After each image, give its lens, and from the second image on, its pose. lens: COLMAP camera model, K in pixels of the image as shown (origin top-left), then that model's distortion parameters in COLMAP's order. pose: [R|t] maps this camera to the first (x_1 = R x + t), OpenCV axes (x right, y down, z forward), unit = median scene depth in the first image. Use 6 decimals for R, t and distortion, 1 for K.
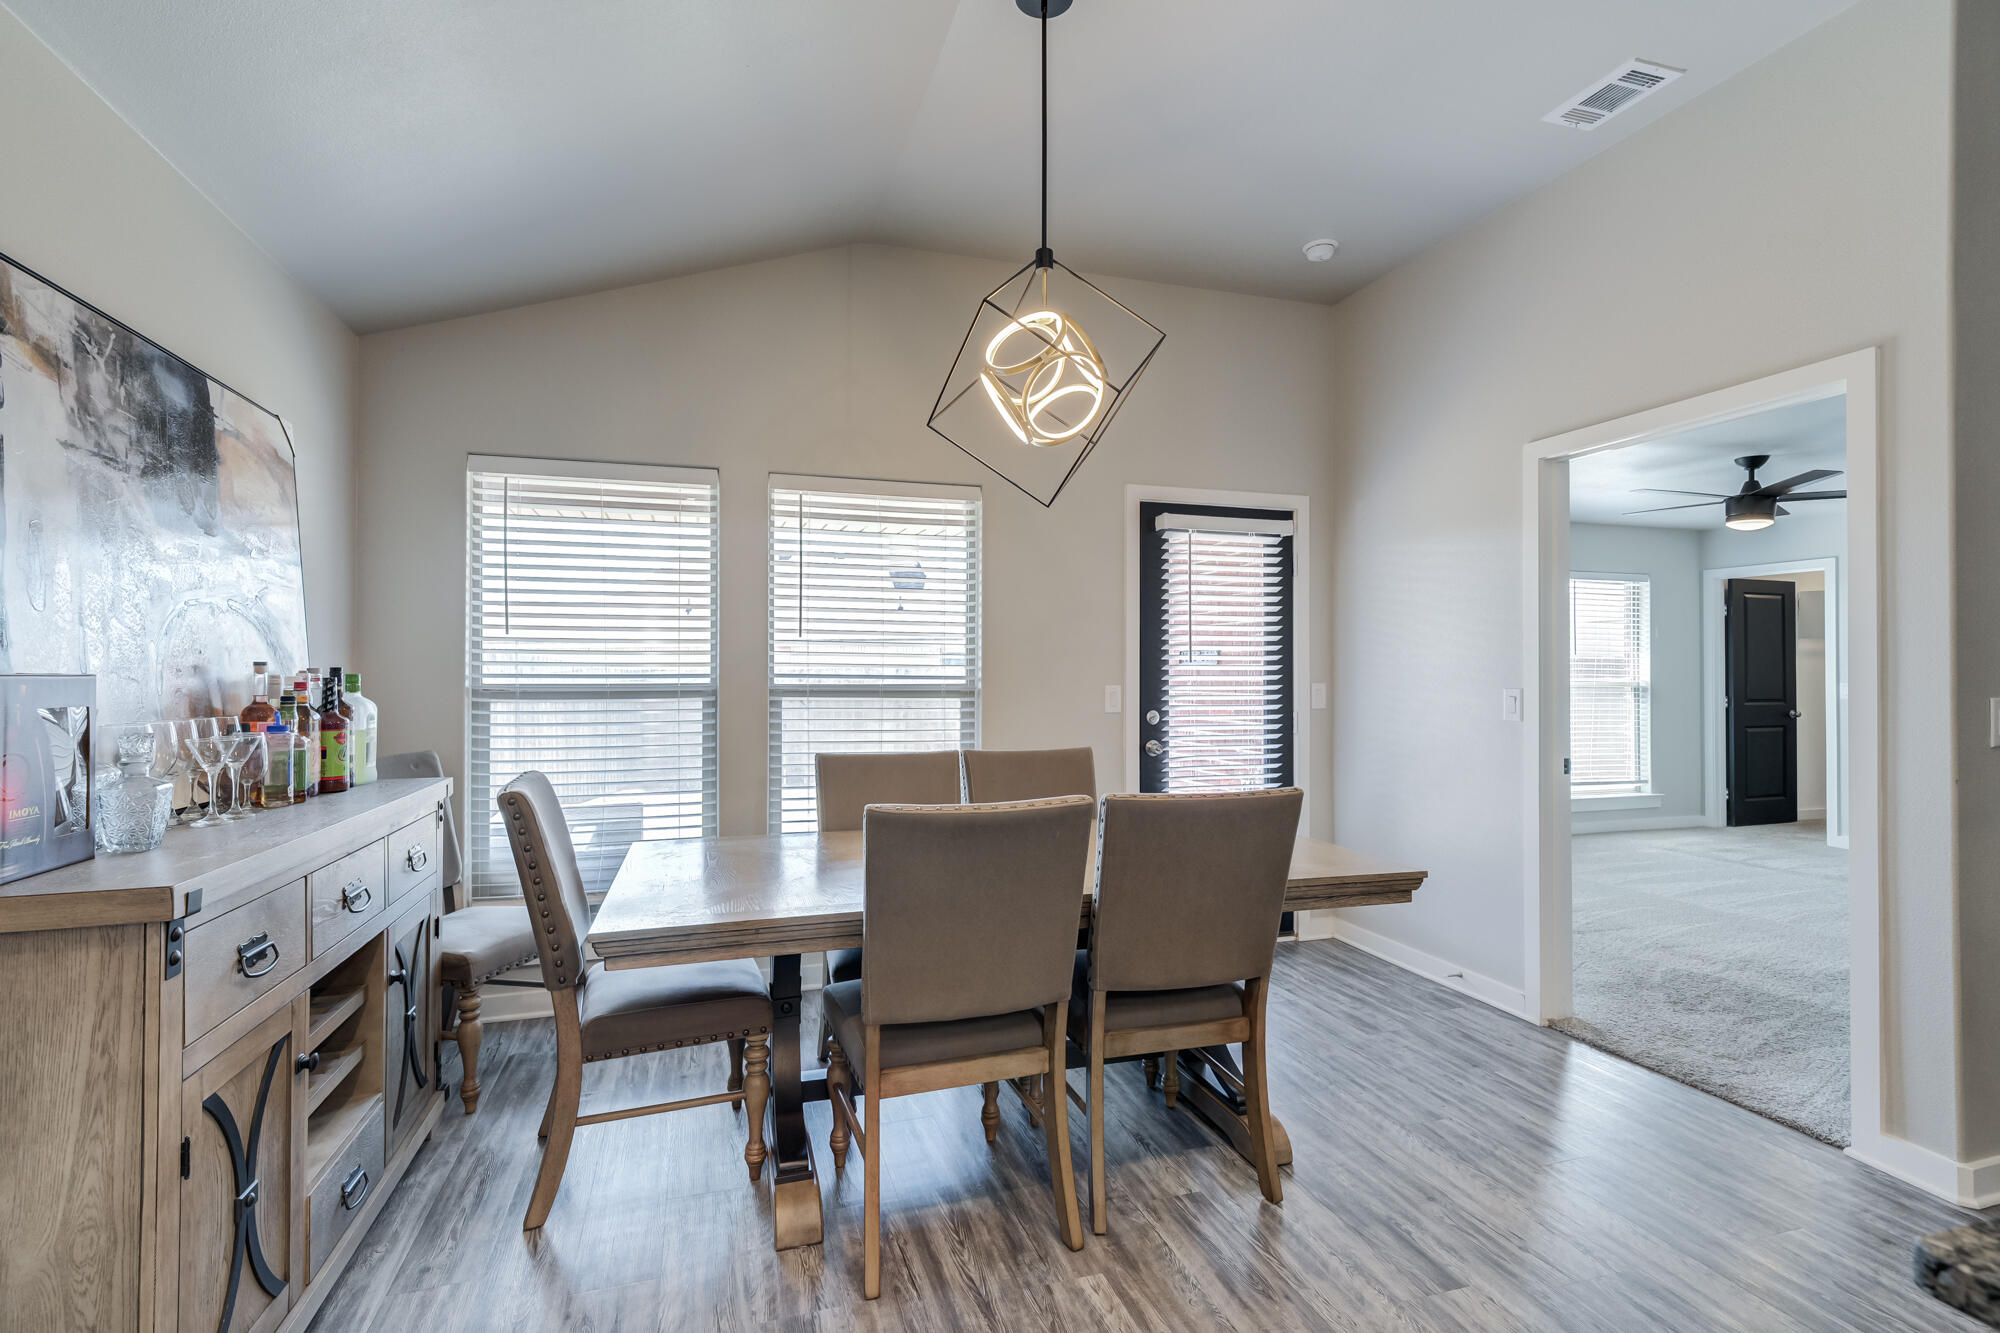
lens RADIAL K [[880.4, 0, 1000.0], [0, 880.4, 666.5], [0, 0, 1]] dist [0.003411, 0.000175]
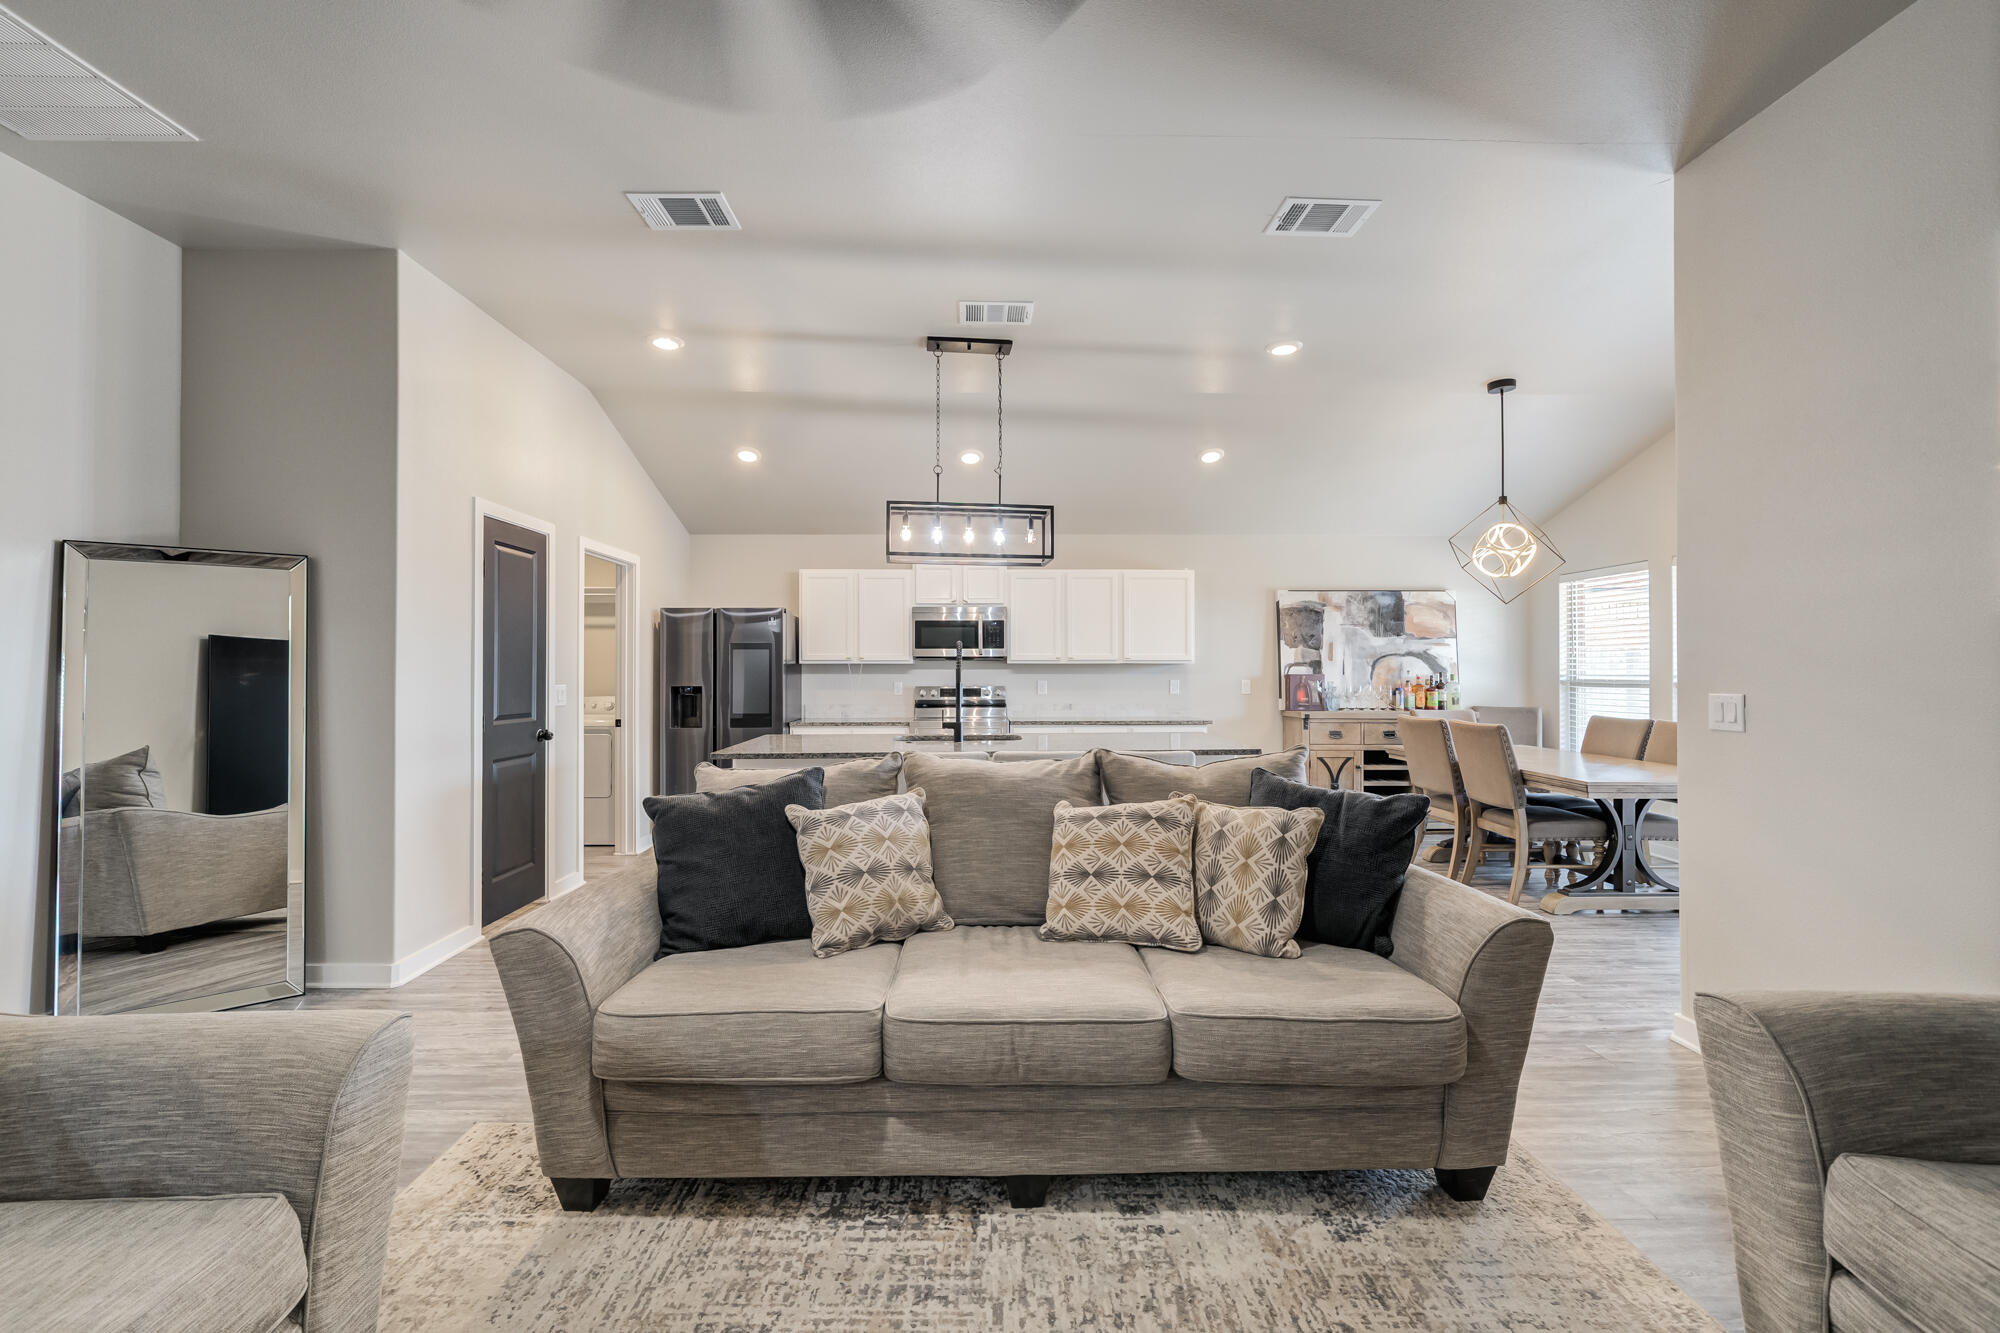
lens RADIAL K [[809.0, 0, 1000.0], [0, 809.0, 666.5], [0, 0, 1]] dist [-0.000042, -0.000004]
pose [[-0.248389, -0.010039, -0.968608, 2.451191], [0.003261, 0.999932, -0.011200, 0.010447], [0.968655, -0.005941, -0.248340, 0.210928]]
